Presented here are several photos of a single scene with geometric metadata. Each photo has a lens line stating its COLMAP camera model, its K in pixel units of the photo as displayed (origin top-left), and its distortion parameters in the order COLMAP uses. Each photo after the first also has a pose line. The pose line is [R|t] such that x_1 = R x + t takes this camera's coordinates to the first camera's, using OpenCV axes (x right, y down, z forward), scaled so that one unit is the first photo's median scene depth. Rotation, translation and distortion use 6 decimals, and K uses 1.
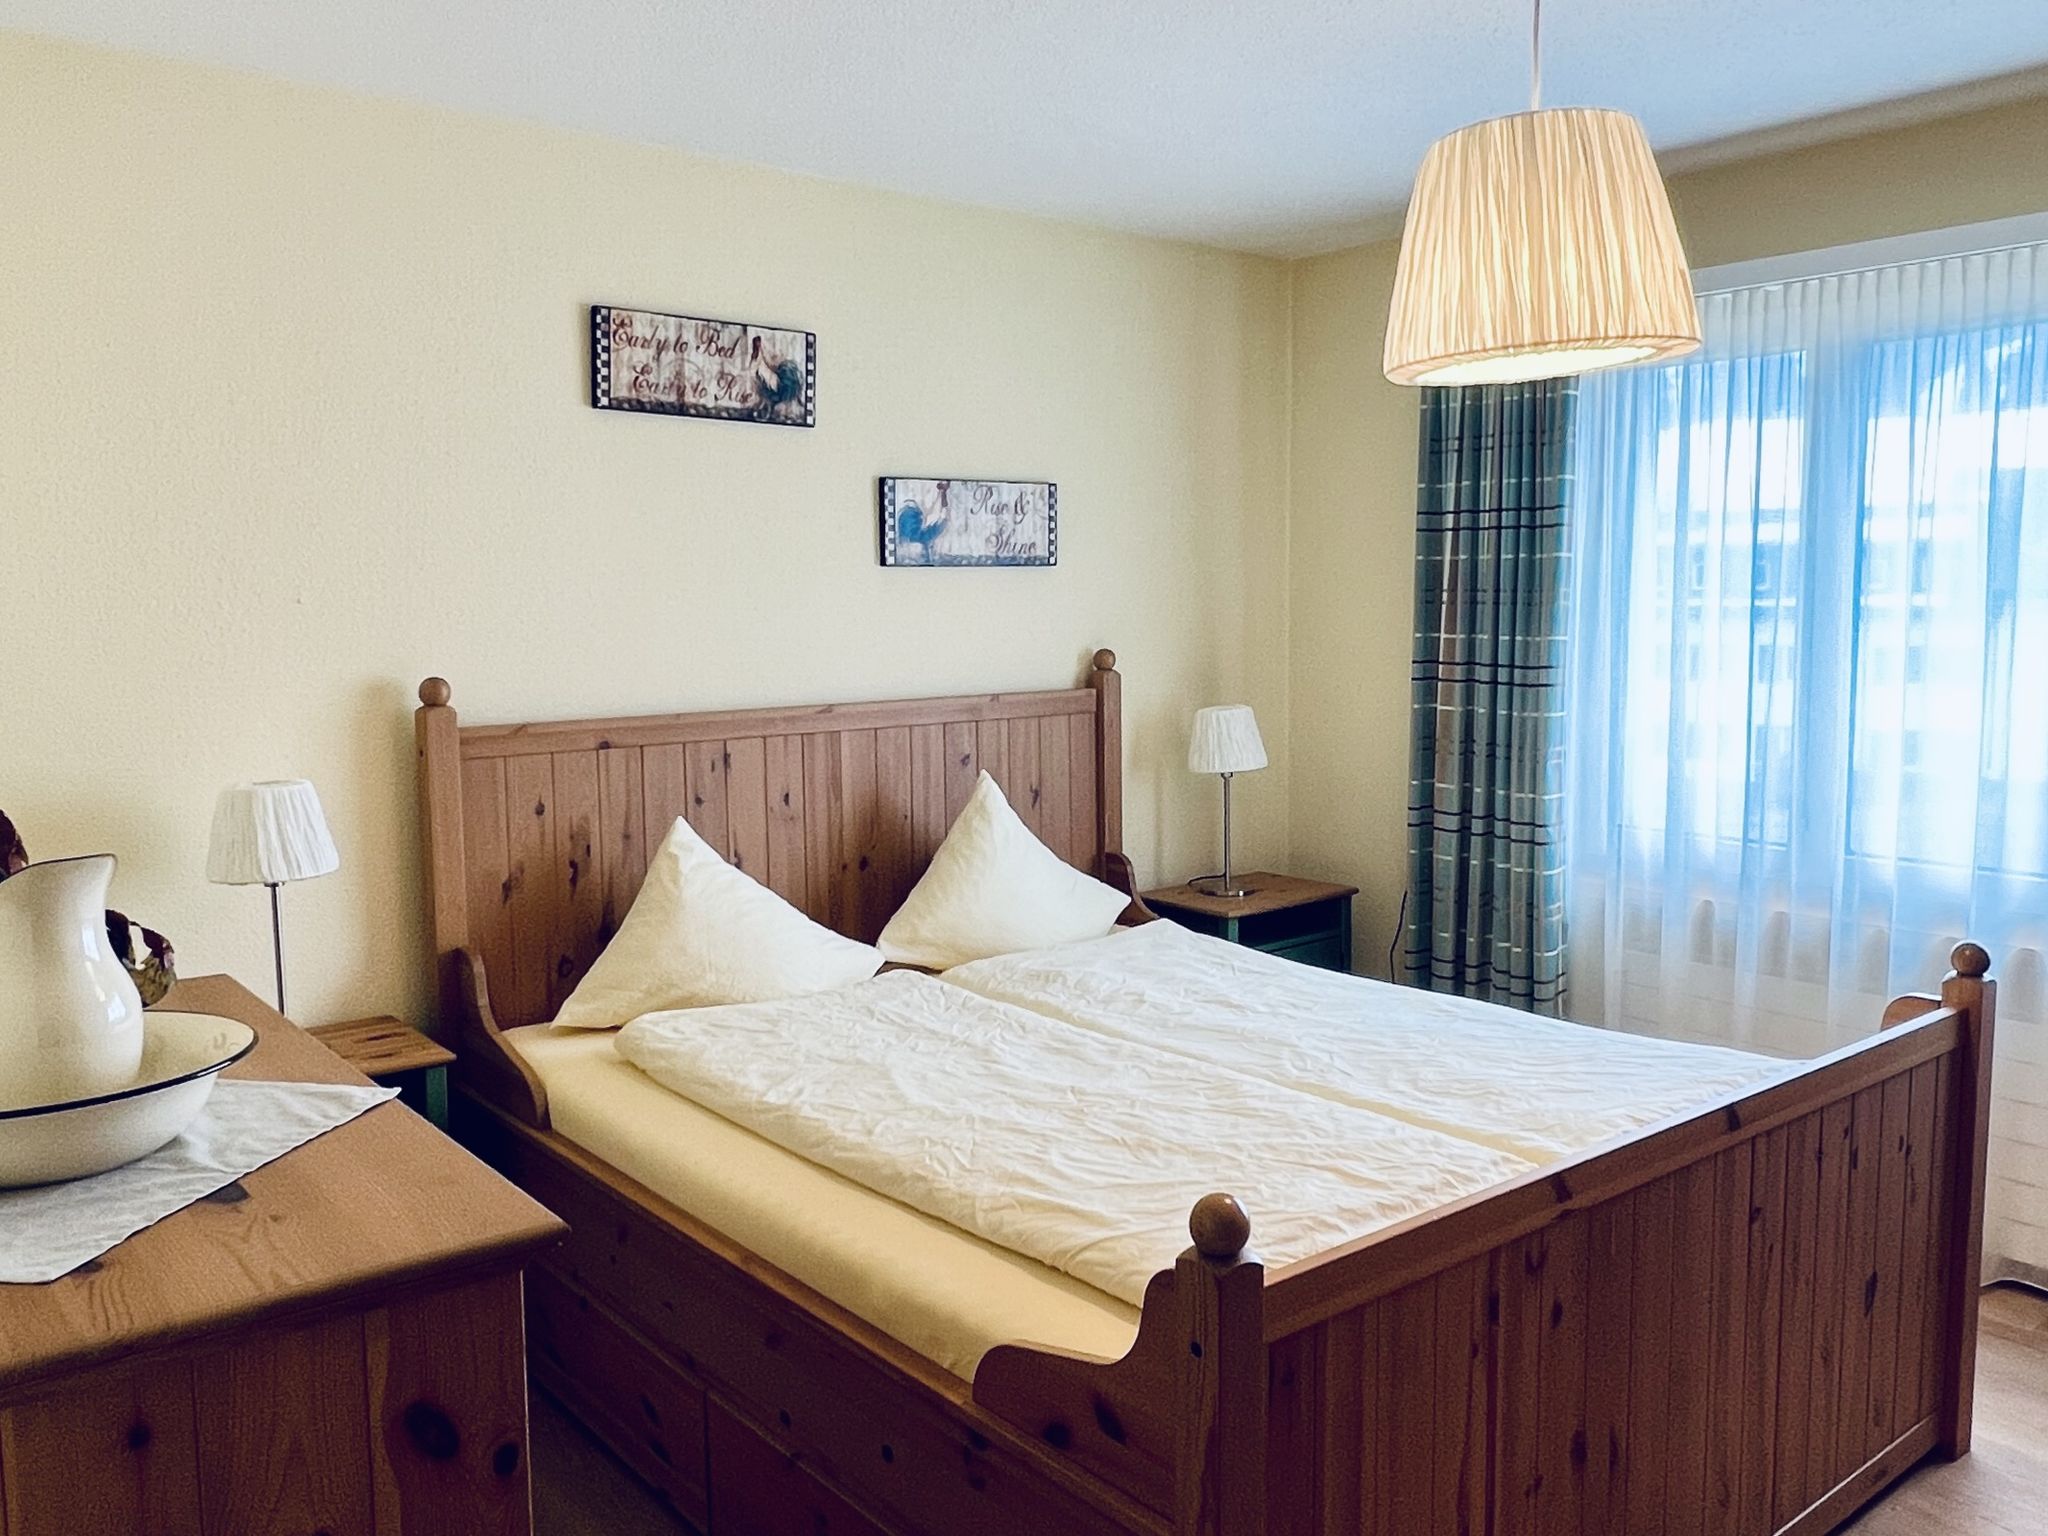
lens RADIAL K [[1622.8, 0, 1029.5], [0, 1622.8, 771.8], [0, 0, 1]] dist [-0.003929, -0.005760]
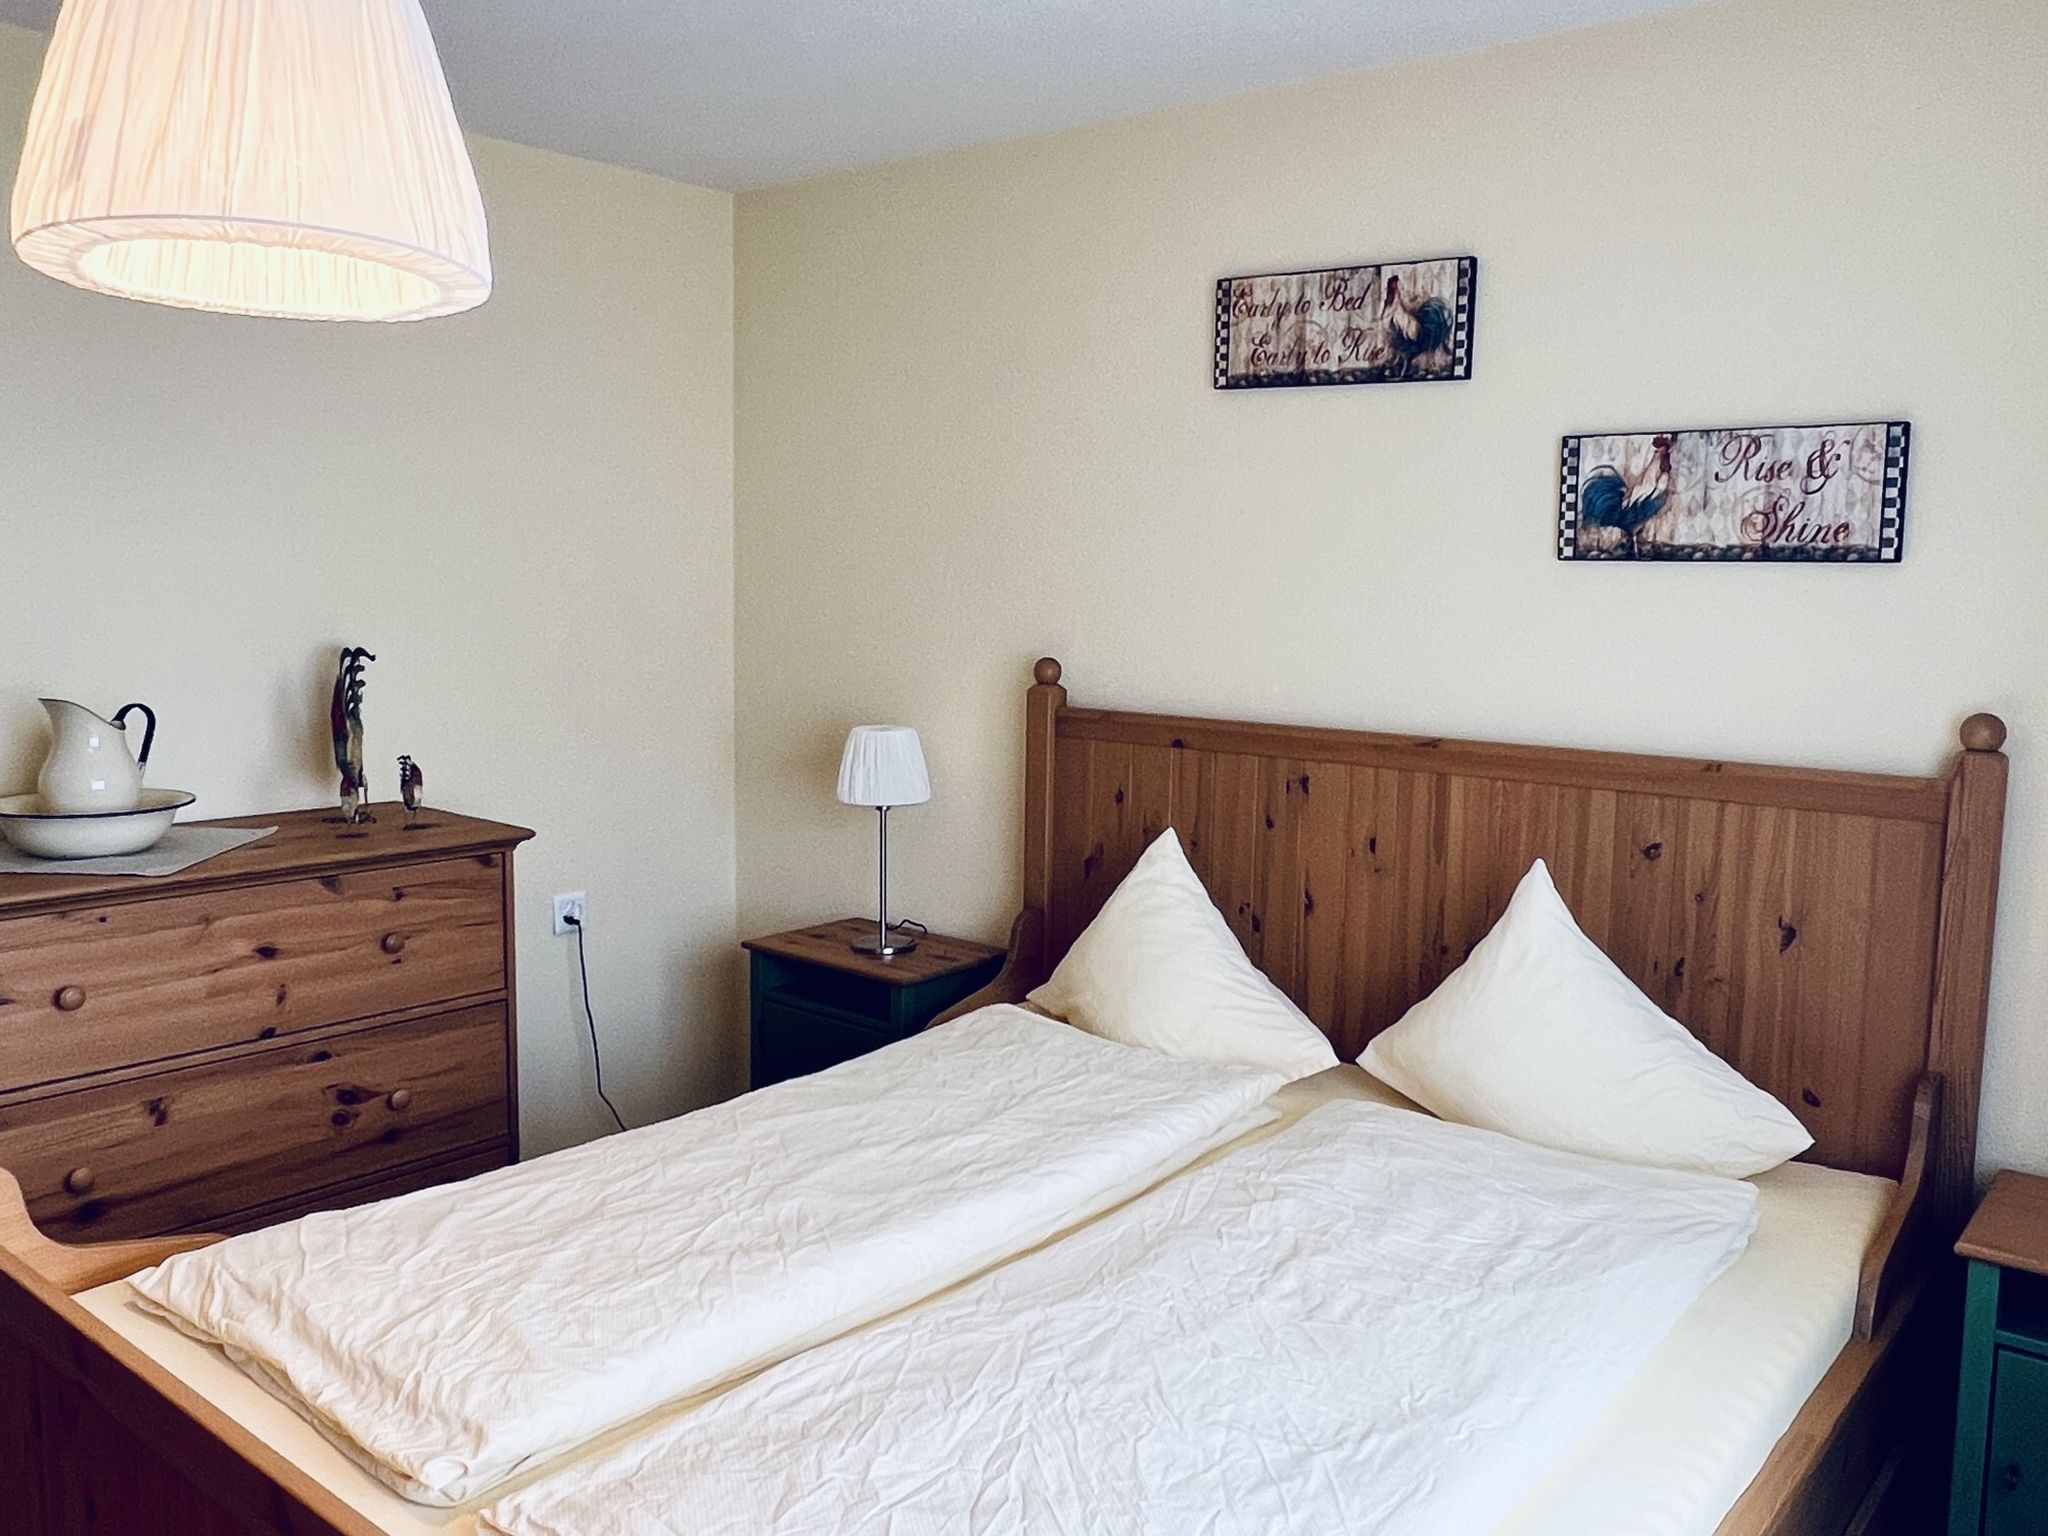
lens RADIAL K [[1622.8, 0, 1029.7], [0, 1622.8, 758.6], [0, 0, 1]] dist [-0.003929, -0.005760]
pose [[0.201280, 0.126729, -0.971301, 0.617330], [-0.128052, 0.986490, 0.102174, -0.089315], [0.971128, 0.103812, 0.214789, 0.672741]]
